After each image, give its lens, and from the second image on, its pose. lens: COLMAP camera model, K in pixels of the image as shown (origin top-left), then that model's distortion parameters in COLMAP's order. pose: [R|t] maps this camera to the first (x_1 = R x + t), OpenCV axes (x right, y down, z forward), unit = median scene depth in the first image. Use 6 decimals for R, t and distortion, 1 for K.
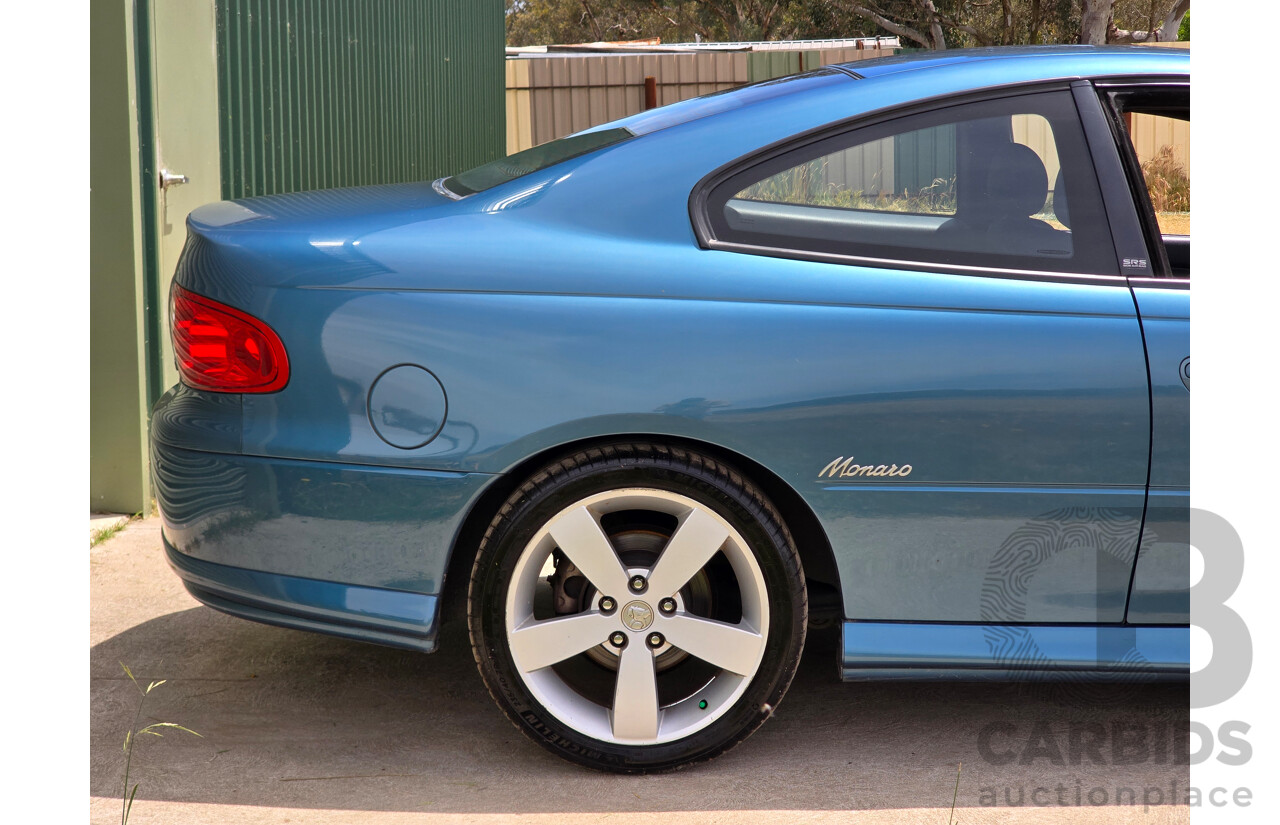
lens RADIAL K [[2168.6, 0, 669.1], [0, 2168.6, 409.5], [0, 0, 1]] dist [-0.186986, 2.189618]
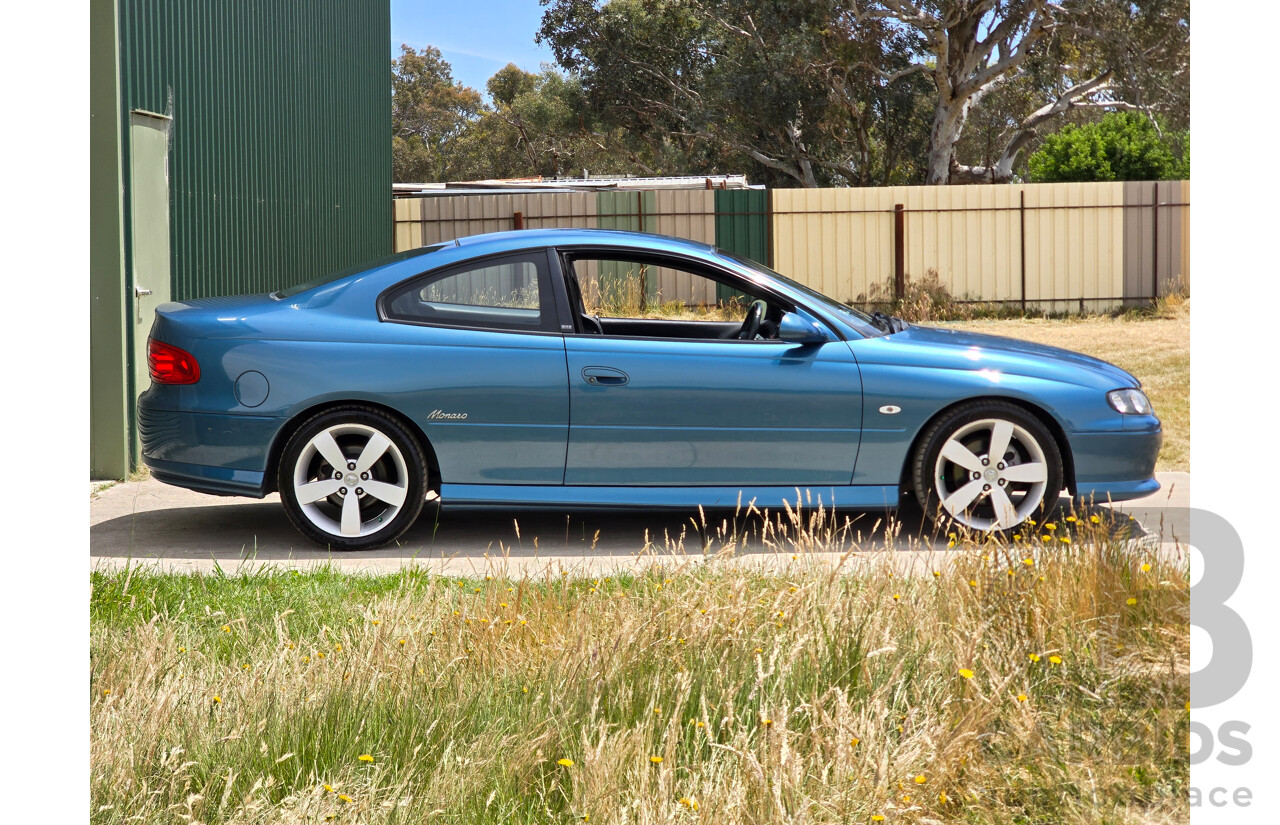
lens RADIAL K [[2124.2, 0, 640.0], [0, 2124.2, 412.5], [0, 0, 1]] dist [0.020372, 0.213146]
pose [[0.999902, 0.000538, 0.014014, 0.147083], [0.000182, 0.998682, -0.051327, 0.078686], [-0.014024, 0.051324, 0.998584, -0.714384]]
